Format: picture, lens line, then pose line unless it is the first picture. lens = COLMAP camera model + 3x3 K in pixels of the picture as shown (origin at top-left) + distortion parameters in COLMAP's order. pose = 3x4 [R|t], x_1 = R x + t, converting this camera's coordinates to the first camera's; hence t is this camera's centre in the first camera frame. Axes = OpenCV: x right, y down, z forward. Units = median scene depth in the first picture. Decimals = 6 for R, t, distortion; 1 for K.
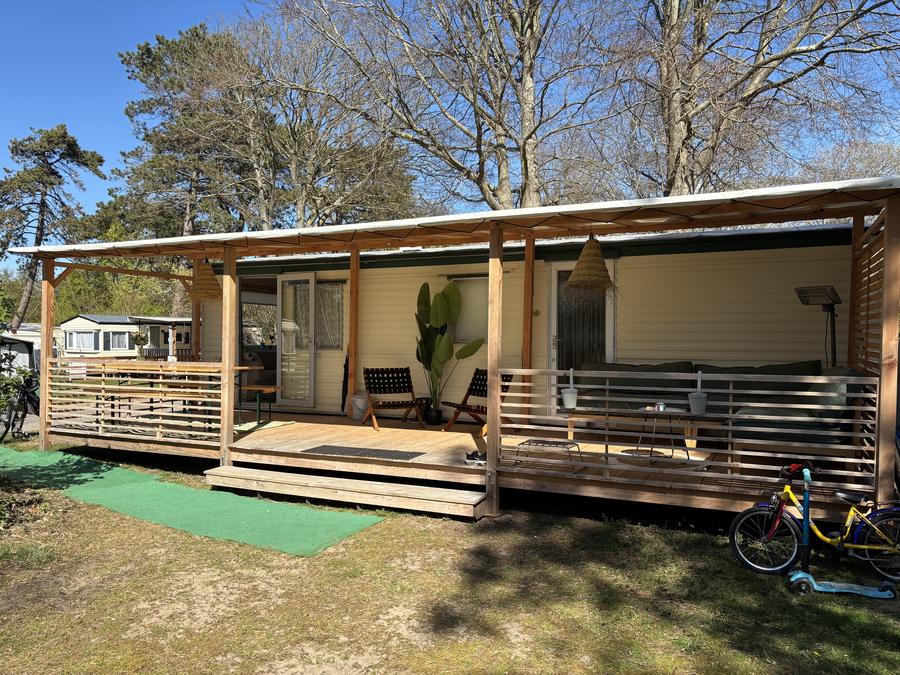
lens RADIAL K [[680.3, 0, 451.6], [0, 680.3, 346.1], [0, 0, 1]] dist [0.047954, -0.022728]
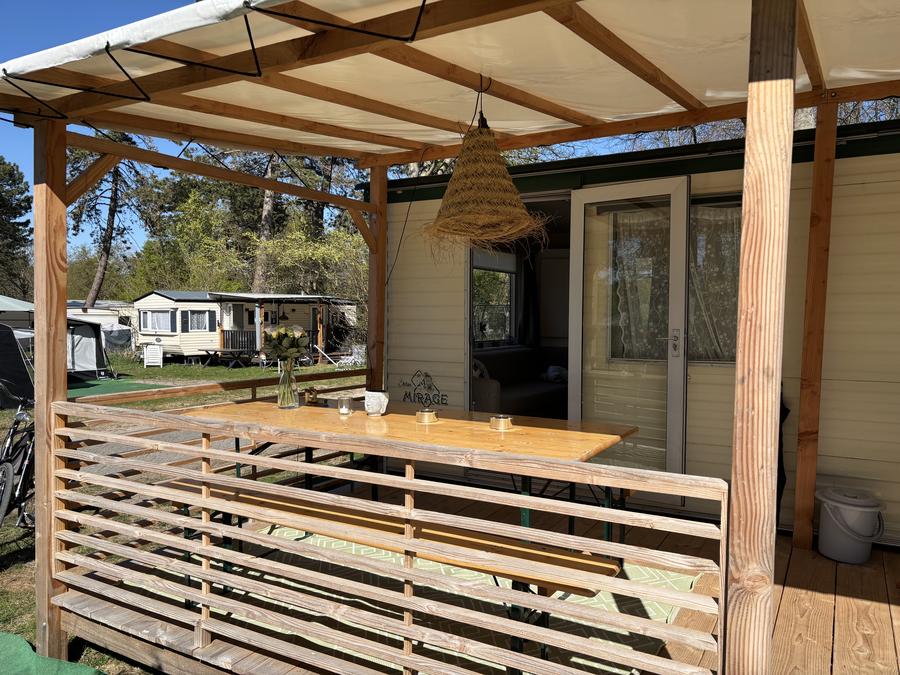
lens RADIAL K [[680.3, 0, 448.0], [0, 680.3, 331.3], [0, 0, 1]] dist [0.047954, -0.022728]
pose [[0.995892, 0.003036, -0.090494, -0.094090], [-0.001971, 0.999928, 0.011846, -0.005604], [0.090524, -0.011619, 0.995827, 0.173049]]
